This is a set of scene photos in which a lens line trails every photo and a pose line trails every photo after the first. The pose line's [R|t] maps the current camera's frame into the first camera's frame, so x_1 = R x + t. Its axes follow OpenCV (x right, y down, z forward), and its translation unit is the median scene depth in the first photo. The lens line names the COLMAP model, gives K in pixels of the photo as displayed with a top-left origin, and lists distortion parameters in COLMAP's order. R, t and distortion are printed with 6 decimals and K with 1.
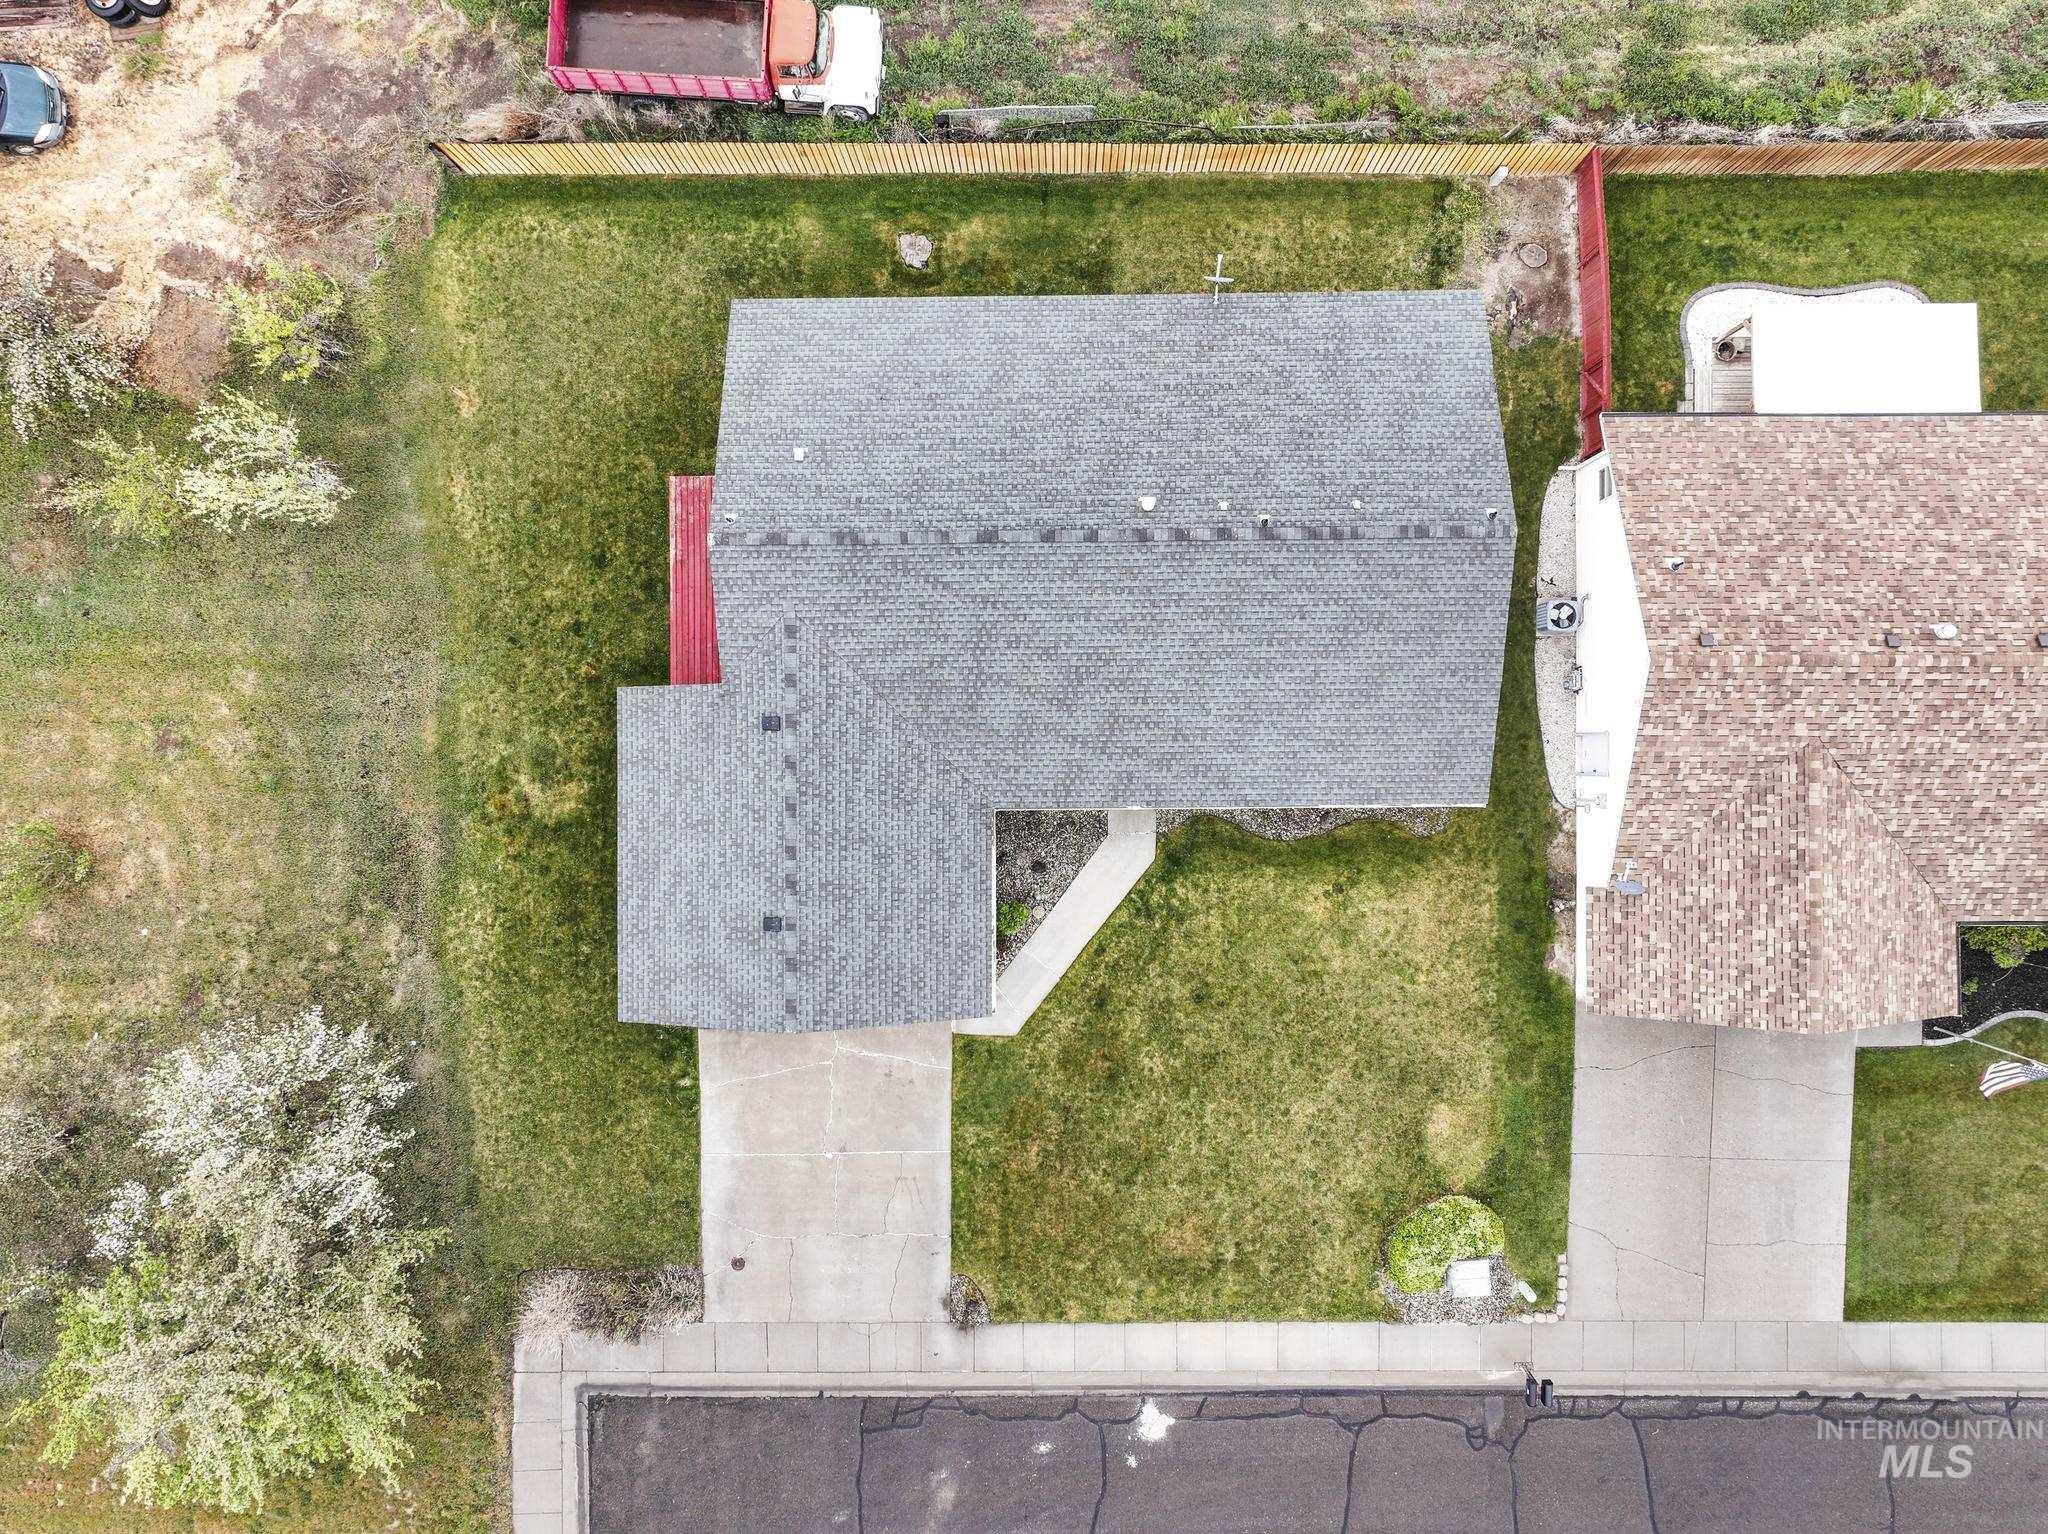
lens RADIAL K [[1459.6, 0, 1024.0], [0, 1459.6, 767.0], [0, 0, 1]] dist [-0.008333, -0.000983]
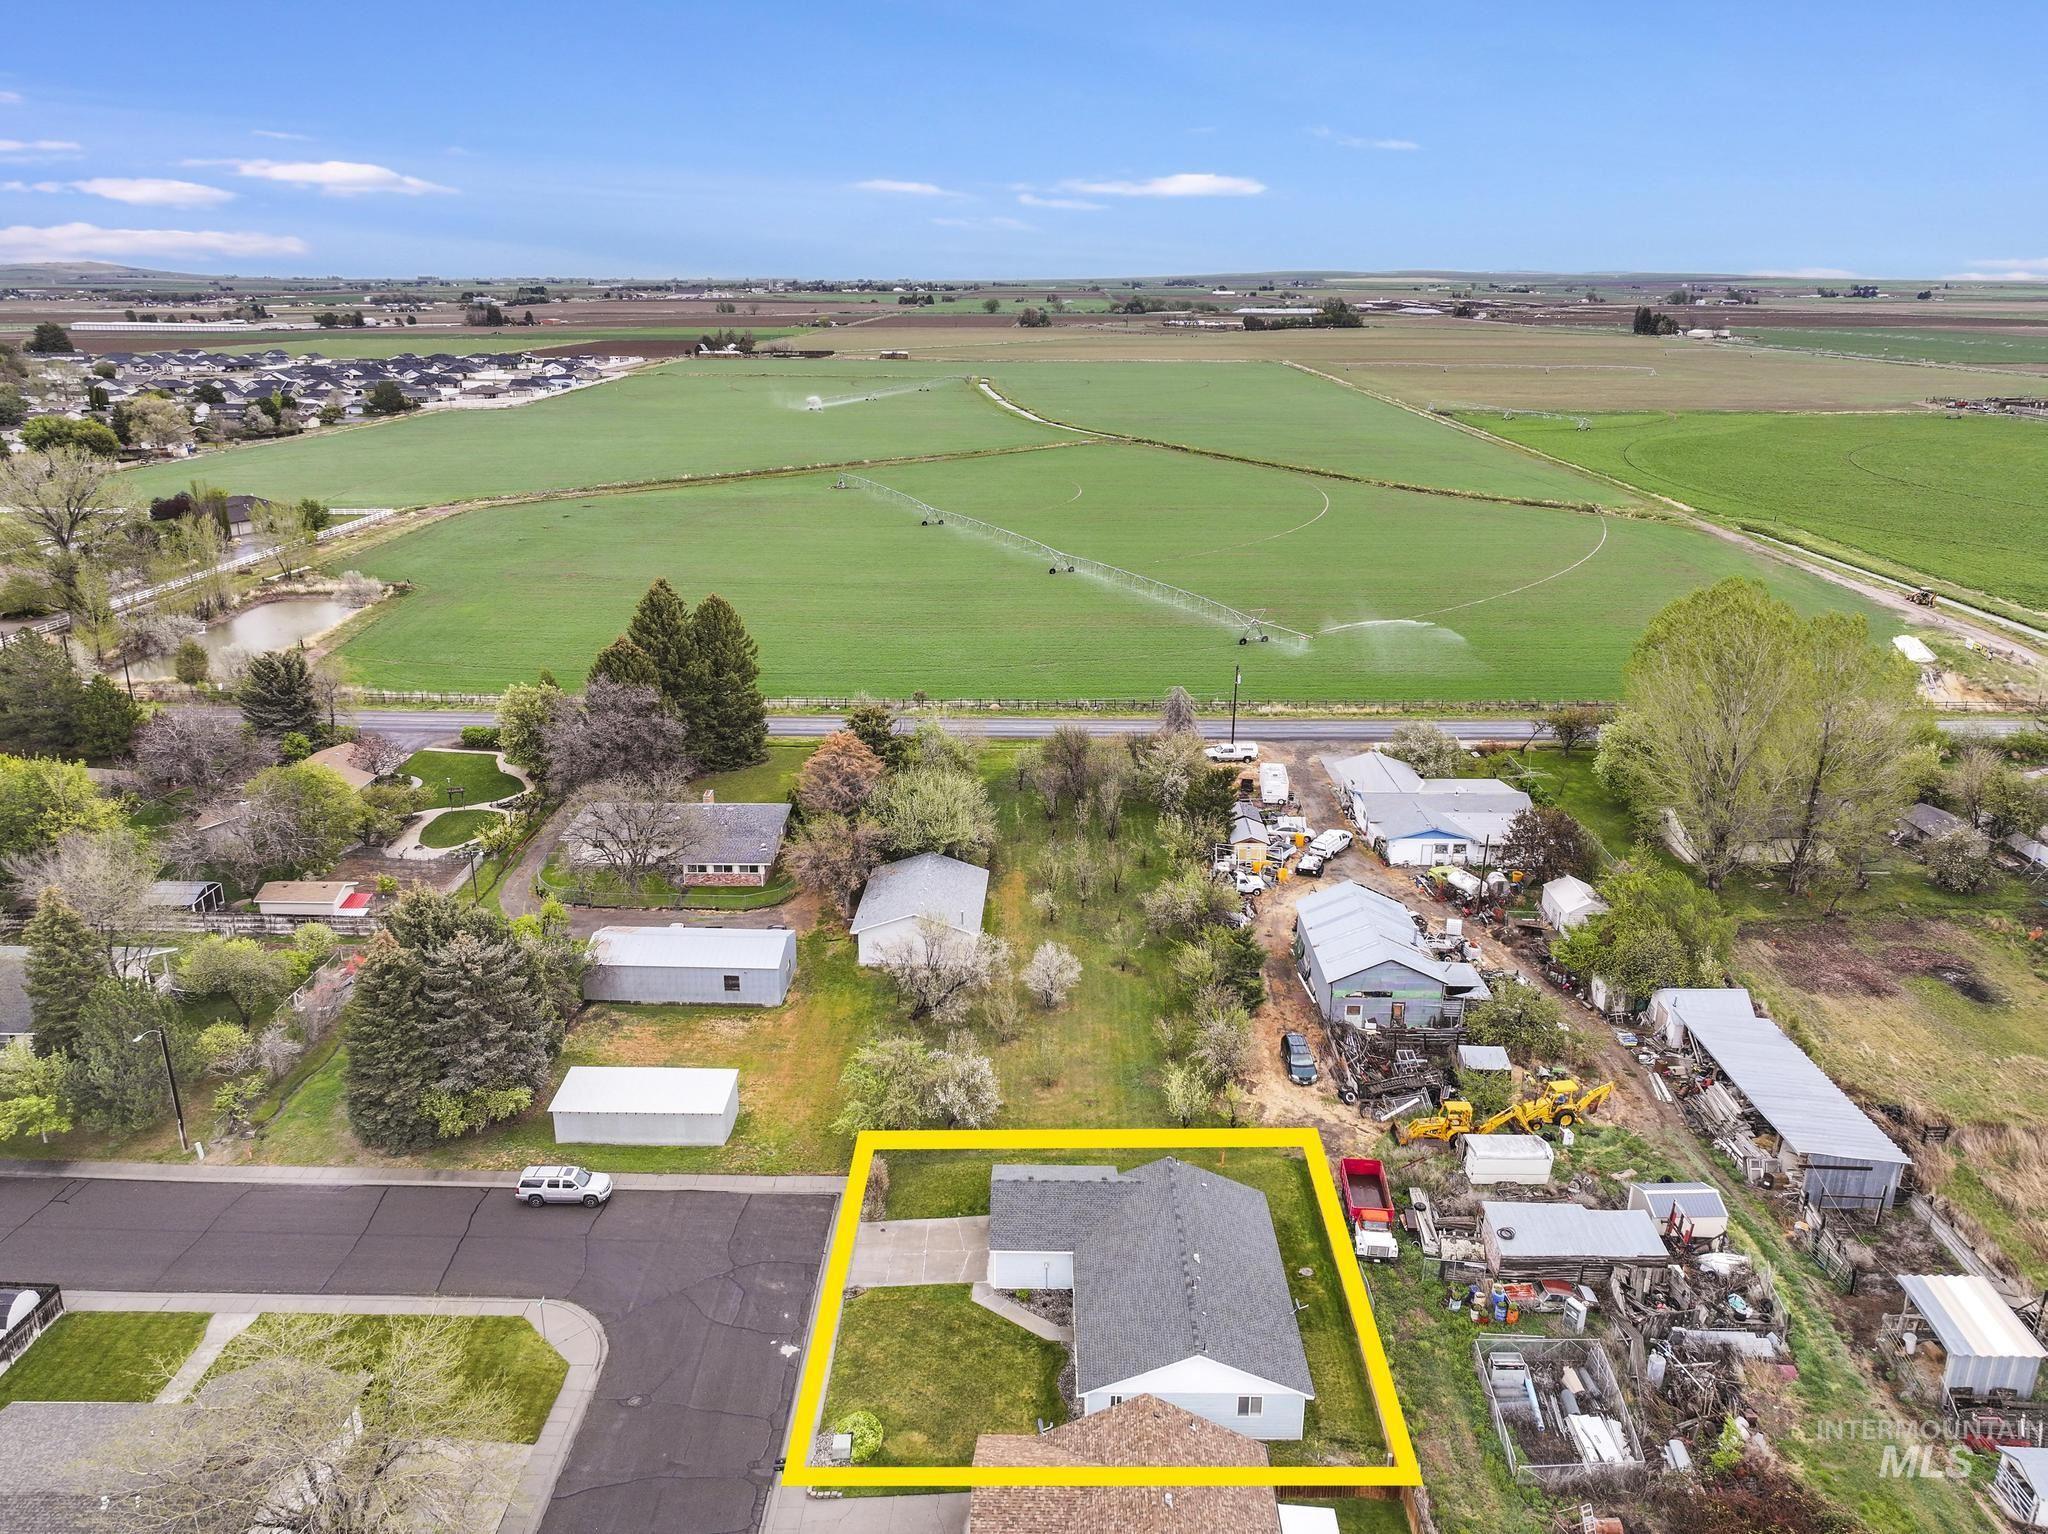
lens RADIAL K [[1459.6, 0, 1024.0], [0, 1459.6, 767.0], [0, 0, 1]] dist [-0.008333, -0.000983]
pose [[-0.022532, 0.309031, -0.950785, 1.928723], [-0.999738, -0.003139, 0.022672, 0.051580], [0.004022, 0.951047, 0.309021, -0.516994]]
